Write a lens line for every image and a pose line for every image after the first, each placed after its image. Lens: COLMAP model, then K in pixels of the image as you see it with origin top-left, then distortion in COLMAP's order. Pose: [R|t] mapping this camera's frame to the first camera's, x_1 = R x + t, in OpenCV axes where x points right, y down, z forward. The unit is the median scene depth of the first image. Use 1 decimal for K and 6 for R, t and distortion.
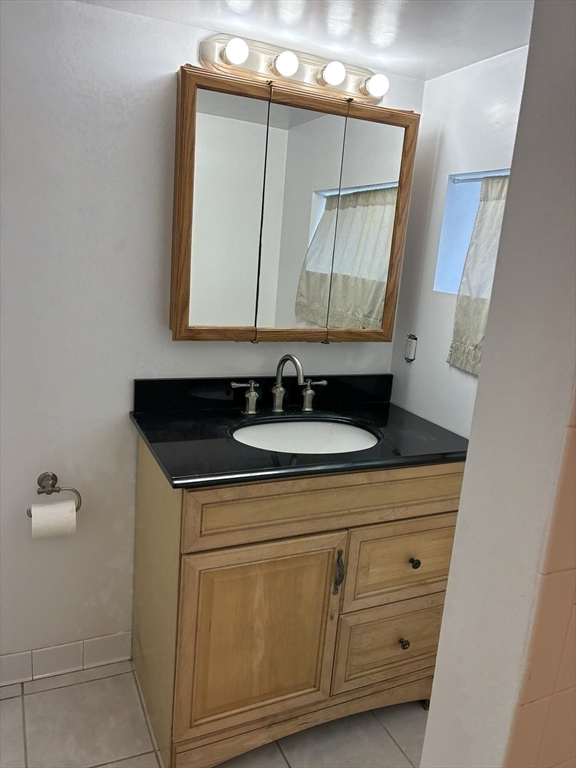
lens RADIAL K [[581.0, 0, 285.0], [0, 581.0, 373.4], [0, 0, 1]] dist [0.050261, -0.061676]
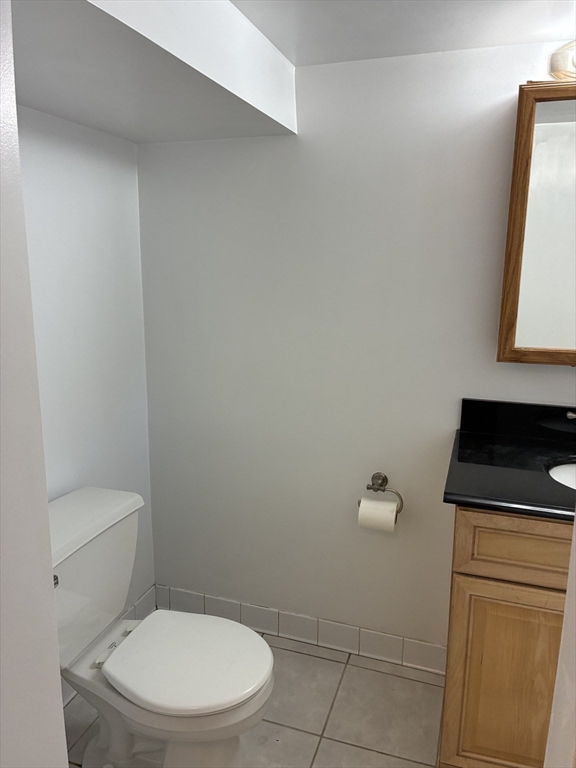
lens RADIAL K [[581.0, 0, 285.0], [0, 581.0, 373.4], [0, 0, 1]] dist [0.050261, -0.061676]
pose [[0.718266, 0.057405, -0.693397, 0.243806], [-0.094928, 0.995357, -0.015929, 0.013413], [0.689263, 0.077265, 0.720380, 0.048064]]
